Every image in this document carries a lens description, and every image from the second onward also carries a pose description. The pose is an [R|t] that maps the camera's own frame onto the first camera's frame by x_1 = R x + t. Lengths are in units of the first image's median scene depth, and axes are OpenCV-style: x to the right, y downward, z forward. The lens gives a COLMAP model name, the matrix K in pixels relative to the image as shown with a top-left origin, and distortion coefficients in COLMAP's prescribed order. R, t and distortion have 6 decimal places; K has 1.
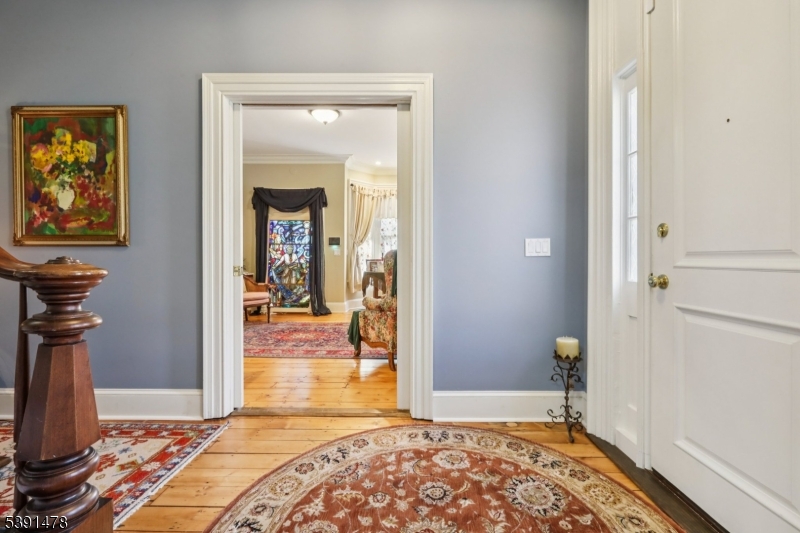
lens RADIAL K [[352.8, 0, 404.4], [0, 352.8, 262.3], [0, 0, 1]] dist [-0.011185, -0.000339]
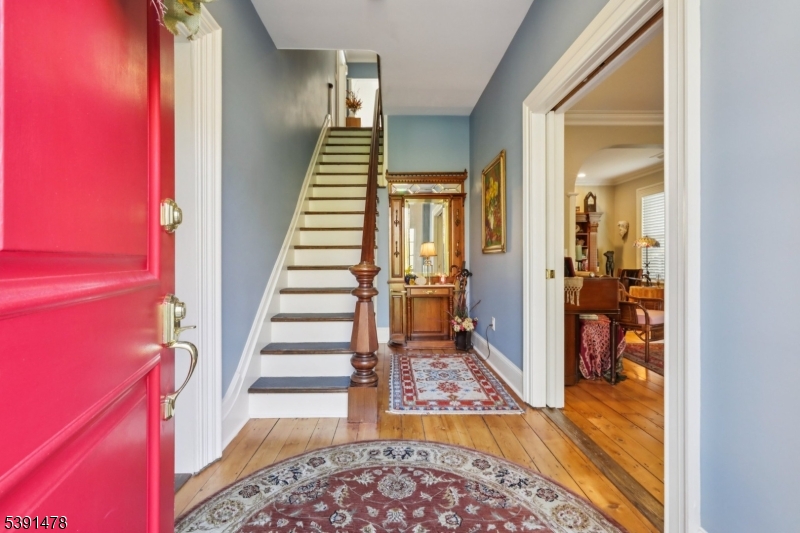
lens RADIAL K [[352.8, 0, 399.1], [0, 352.8, 261.0], [0, 0, 1]] dist [-0.011185, -0.000339]
pose [[0.027954, 0.006283, -0.999589, 0.759974], [-0.012160, 0.999908, 0.005945, -0.019583], [0.999535, 0.011989, 0.028028, 0.731939]]
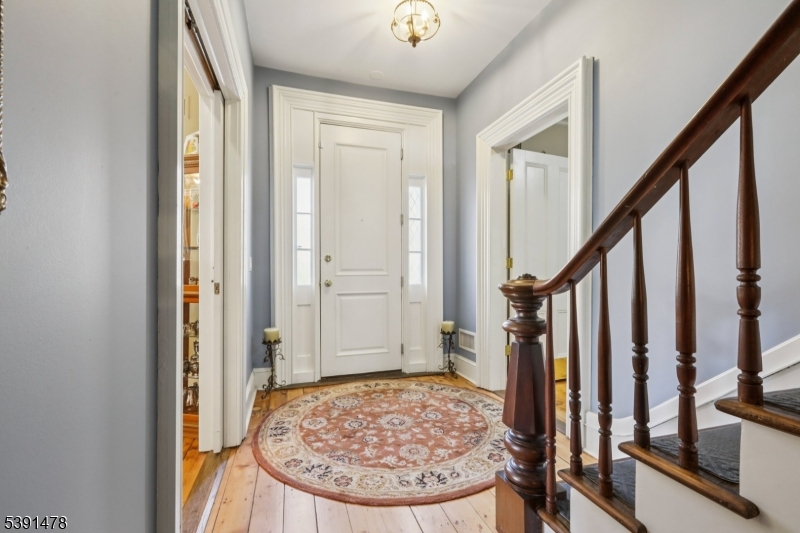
lens RADIAL K [[352.8, 0, 401.6], [0, 352.8, 267.7], [0, 0, 1]] dist [-0.011185, -0.000339]
pose [[-0.311064, 0.006492, 0.950367, -1.323275], [0.010300, 0.999941, -0.003459, -0.024367], [-0.950333, 0.008713, -0.311112, 1.168443]]
